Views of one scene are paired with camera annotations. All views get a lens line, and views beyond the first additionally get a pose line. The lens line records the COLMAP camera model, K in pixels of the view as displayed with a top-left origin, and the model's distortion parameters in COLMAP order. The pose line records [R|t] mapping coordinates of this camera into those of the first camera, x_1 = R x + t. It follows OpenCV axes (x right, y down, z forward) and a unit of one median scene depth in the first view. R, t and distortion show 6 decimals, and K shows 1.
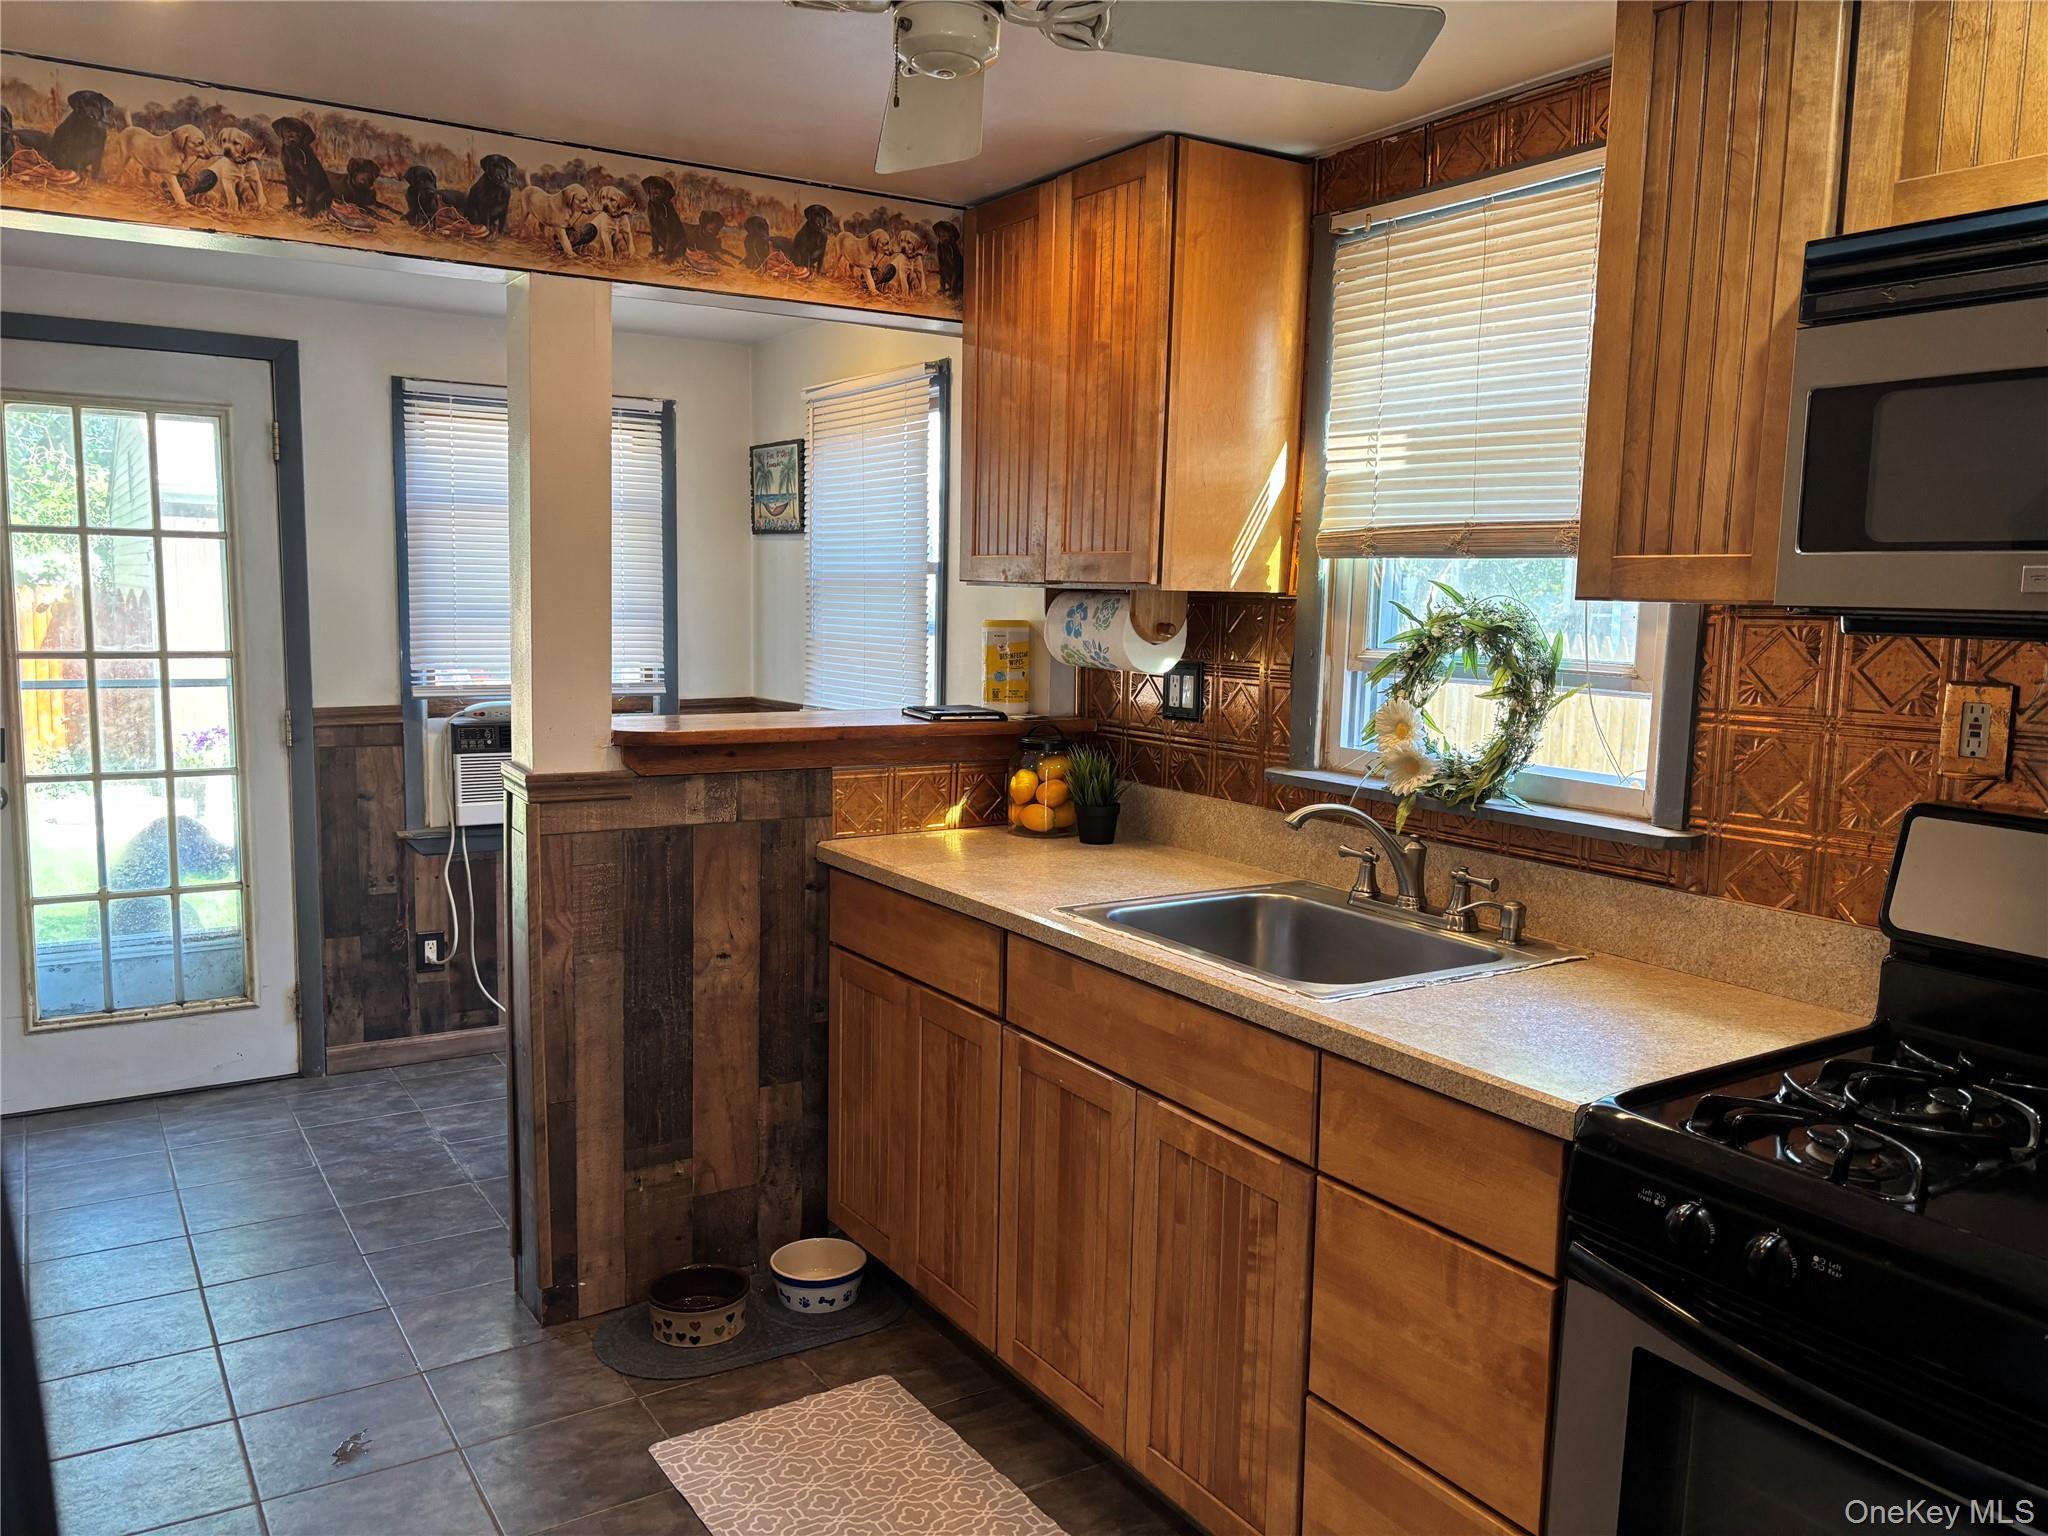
lens RADIAL K [[1550.0, 0, 1023.6], [0, 1550.0, 781.7], [0, 0, 1]] dist [0.049069, -0.054393]
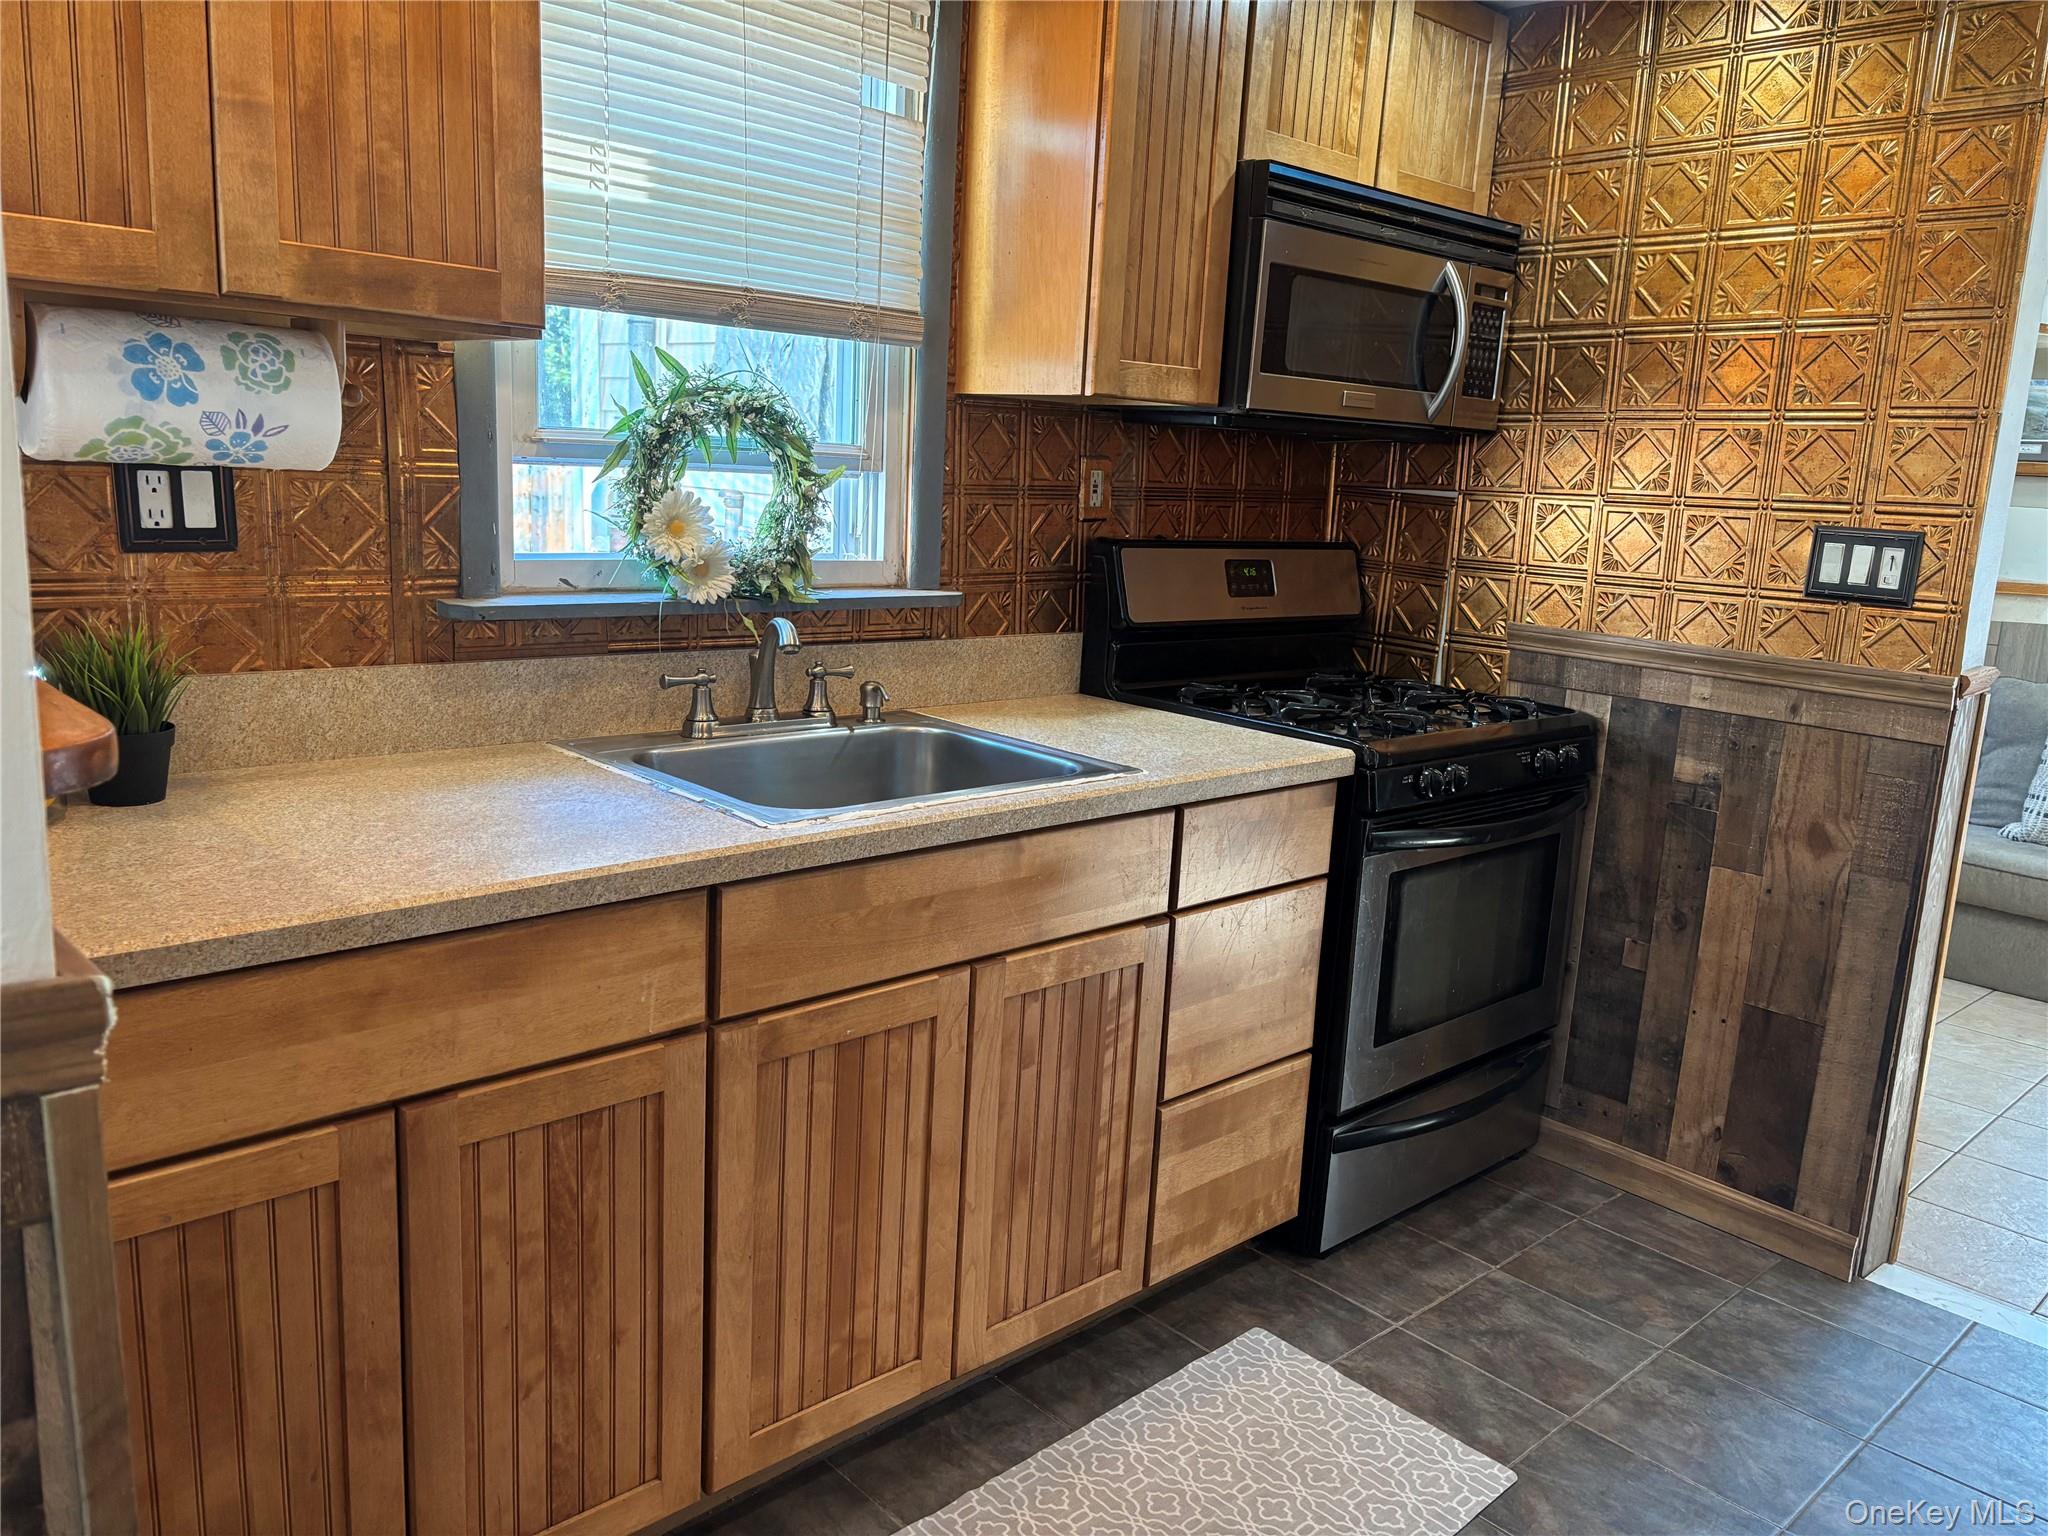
lens RADIAL K [[1550.0, 0, 1032.0], [0, 1550.0, 779.0], [0, 0, 1]] dist [0.049069, -0.054393]
pose [[-0.184494, -0.230428, 0.955440, -0.602287], [0.064765, 0.967164, 0.245761, -0.091045], [-0.980697, 0.107220, -0.163512, 0.905784]]
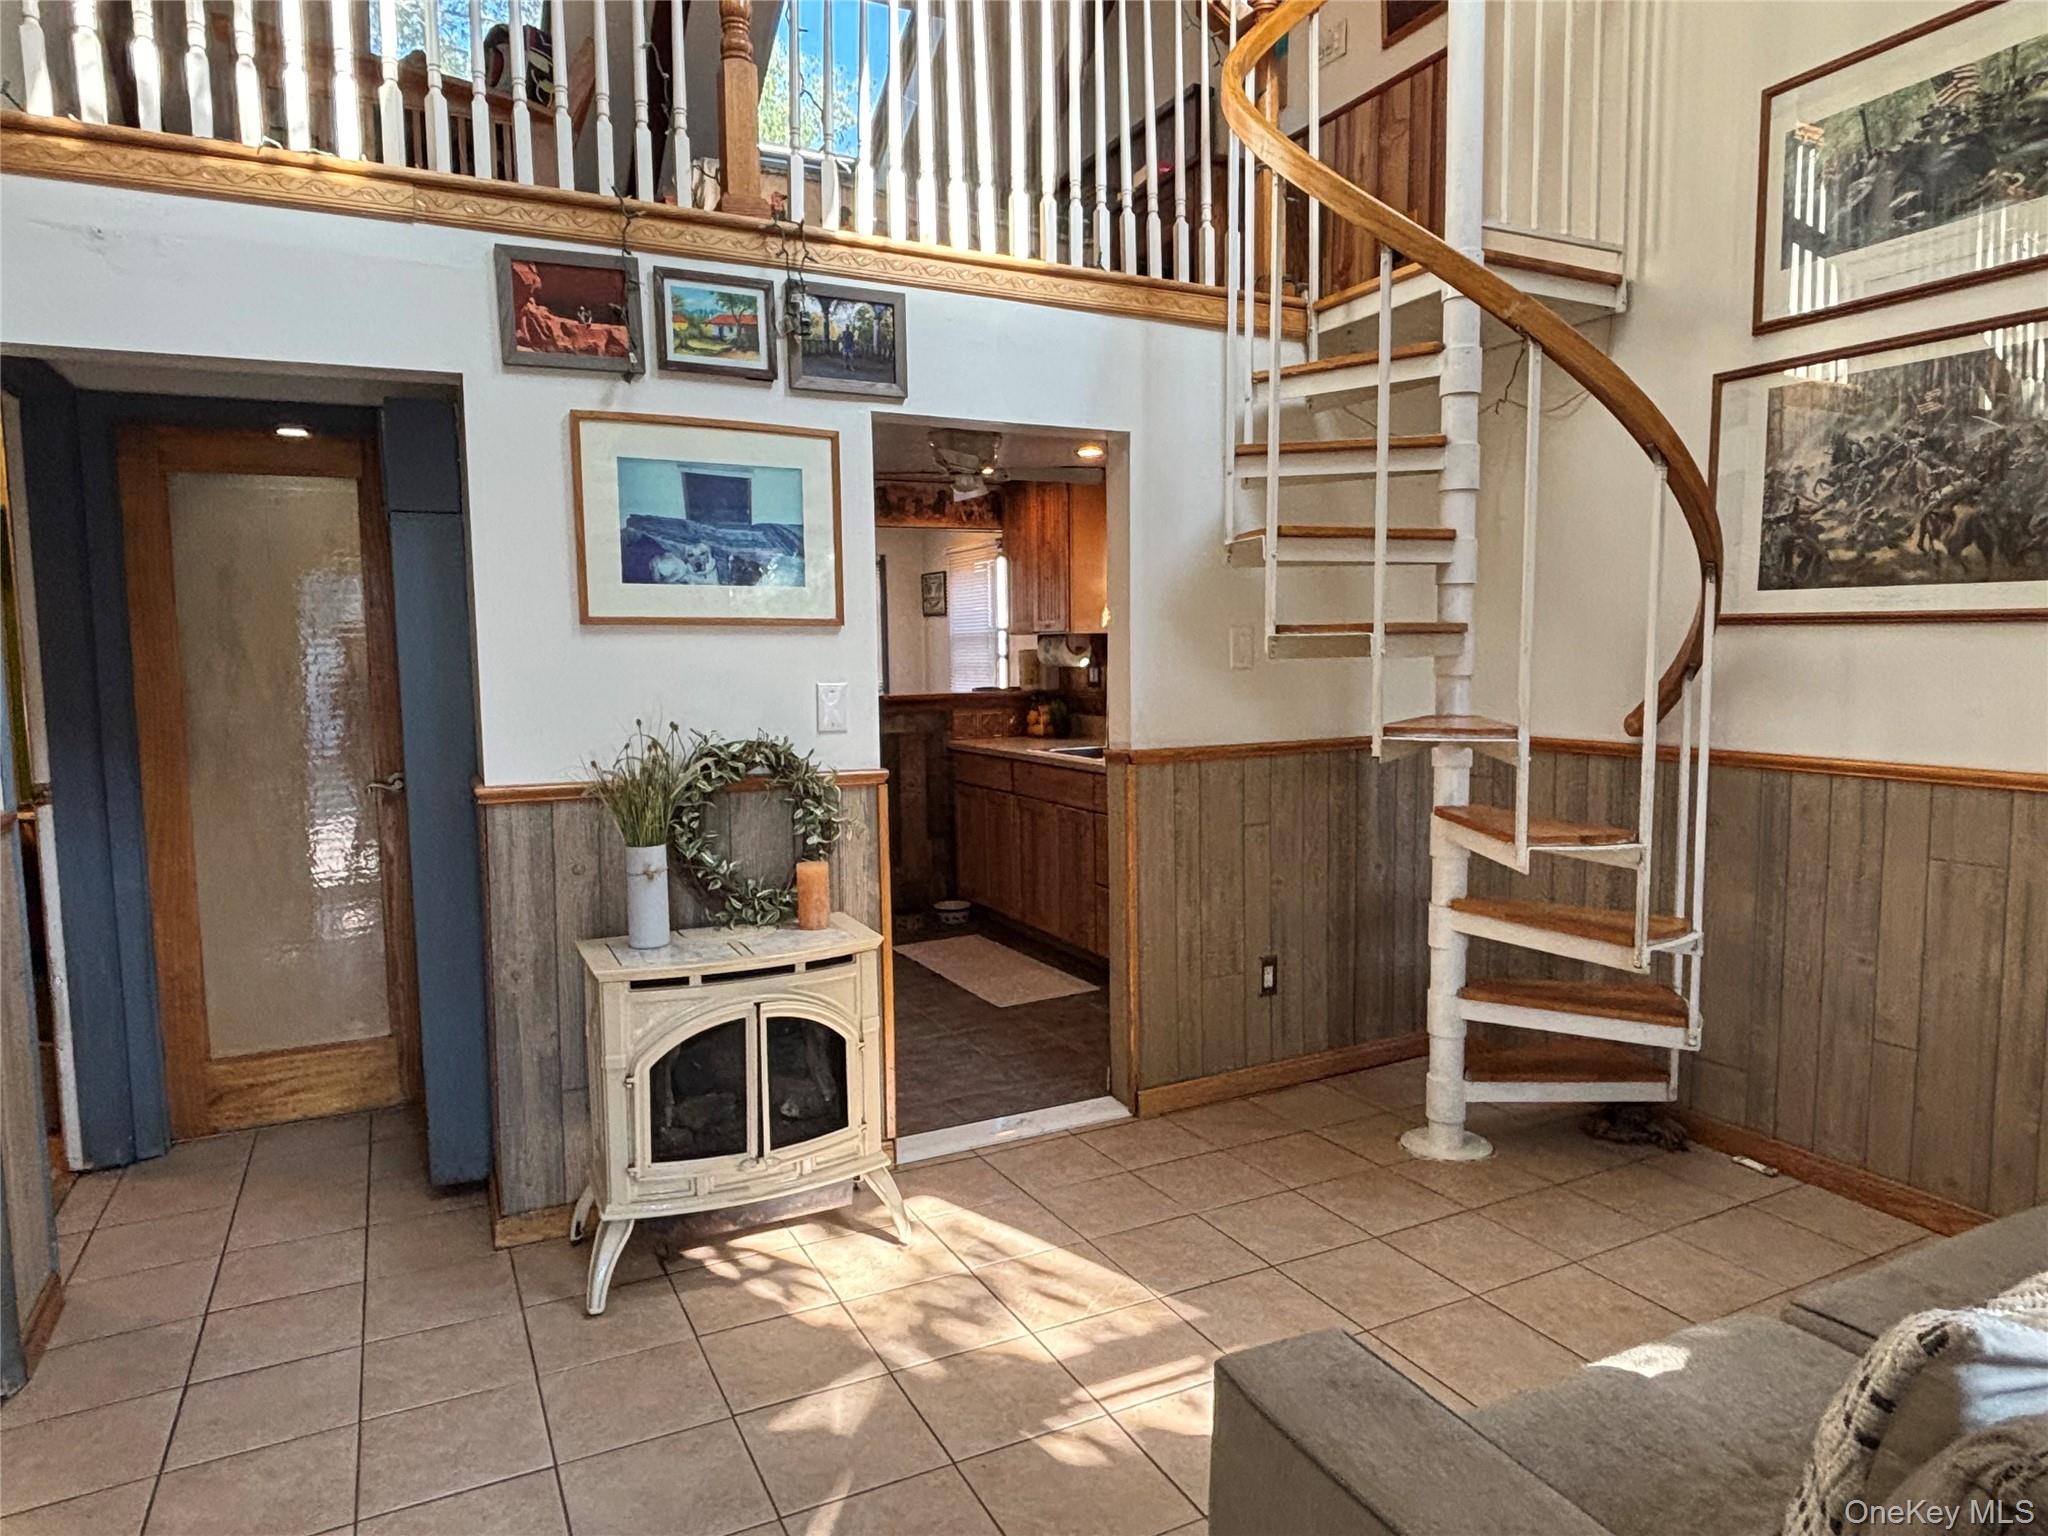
lens RADIAL K [[1265.1, 0, 1013.5], [0, 1265.1, 767.9], [0, 0, 1]] dist [0.000525, -0.011997]
pose [[0.992993, -0.029629, -0.114394, 0.228008], [0.026434, 0.999220, -0.029342, 0.163408], [0.115175, 0.026112, 0.993002, -1.132422]]
